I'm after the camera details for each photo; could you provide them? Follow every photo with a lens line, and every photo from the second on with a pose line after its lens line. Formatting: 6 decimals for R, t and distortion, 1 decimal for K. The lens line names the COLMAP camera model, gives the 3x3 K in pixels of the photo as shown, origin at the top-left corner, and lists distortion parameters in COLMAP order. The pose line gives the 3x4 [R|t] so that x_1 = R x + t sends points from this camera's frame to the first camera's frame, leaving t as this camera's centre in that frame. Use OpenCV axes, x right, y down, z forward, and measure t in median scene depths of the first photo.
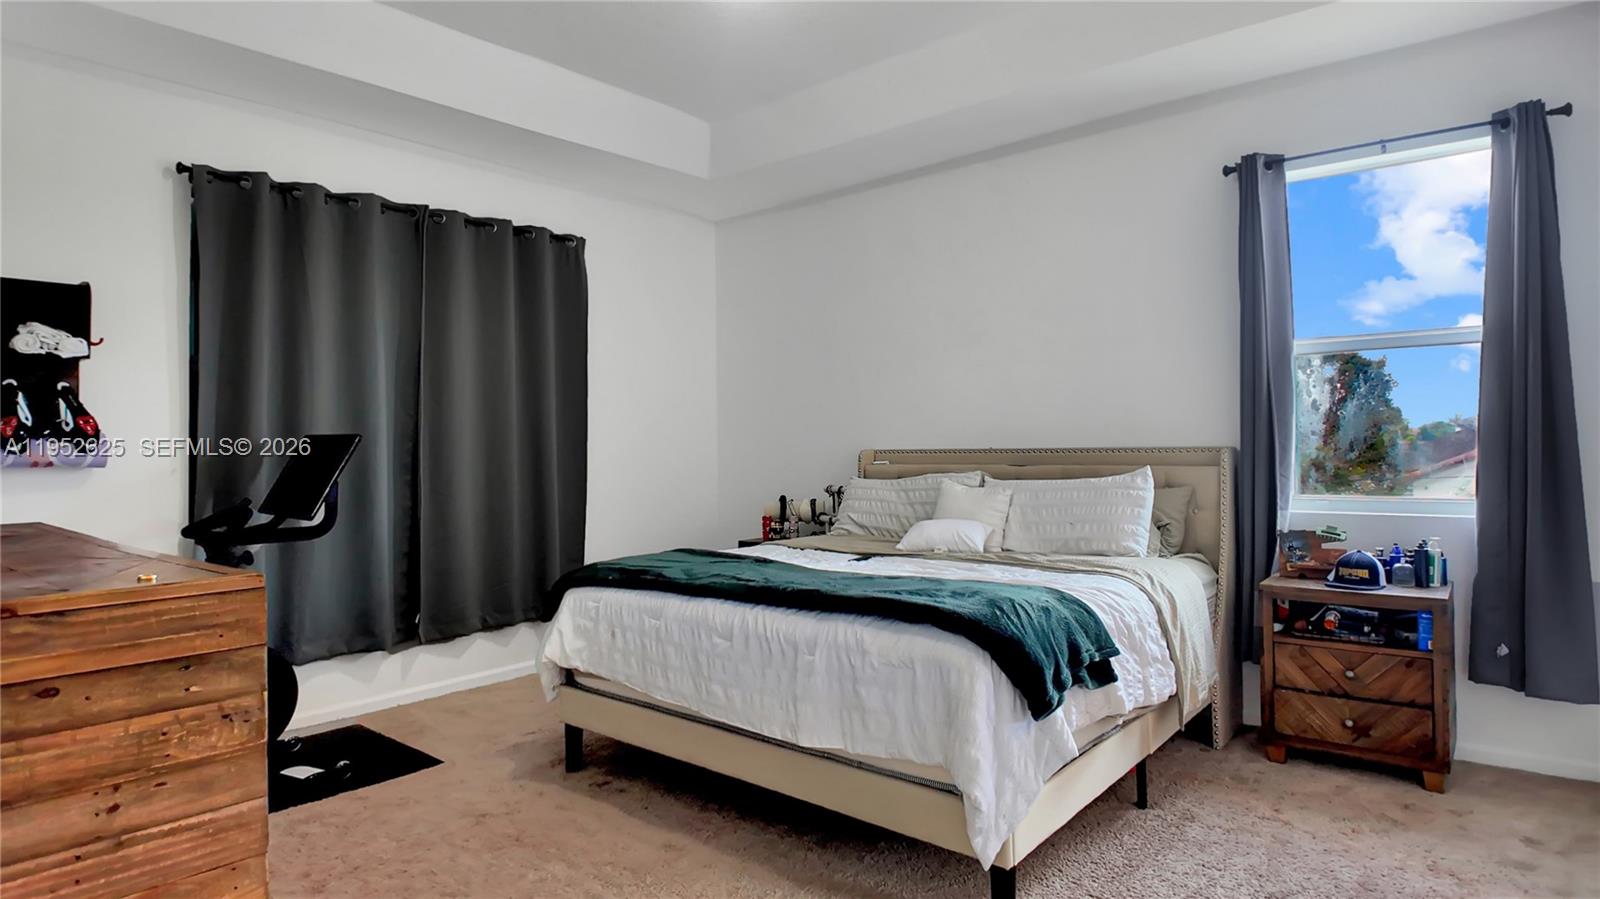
lens RADIAL K [[883.0, 0, 808.8], [0, 883.0, 449.4], [0, 0, 1]] dist [-0.000002, -0.000804]
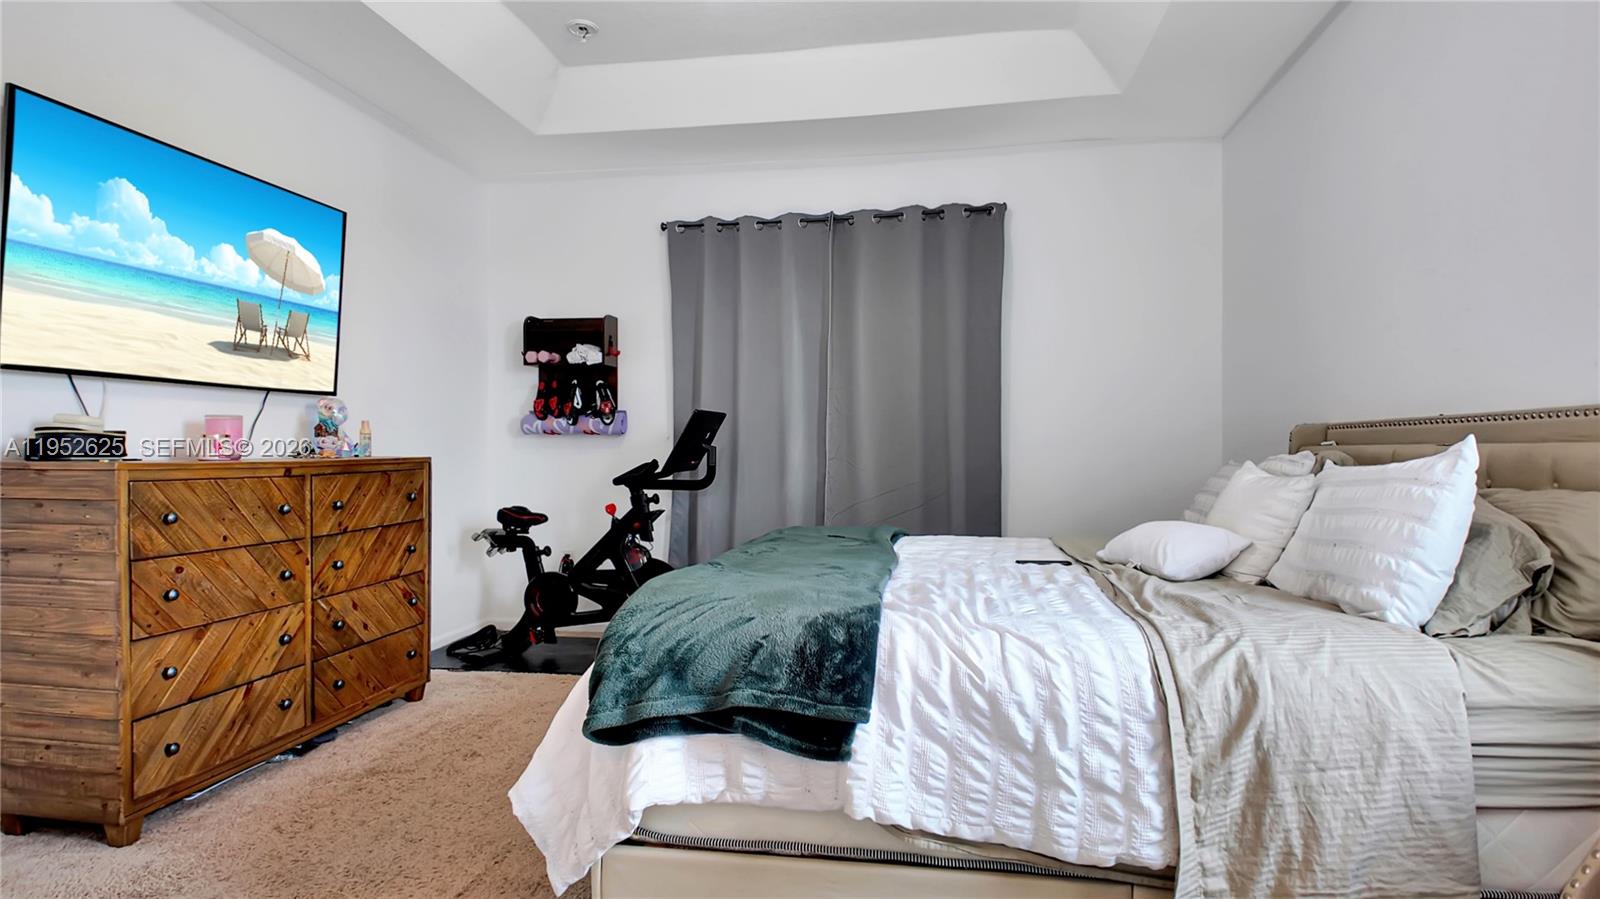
lens RADIAL K [[883.0, 0, 808.8], [0, 883.0, 449.4], [0, 0, 1]] dist [-0.000002, -0.000804]
pose [[0.504805, 0.012284, -0.863146, 0.704699], [-0.014277, 0.999881, 0.005880, 0.031833], [0.863115, 0.009355, 0.504920, 0.531068]]
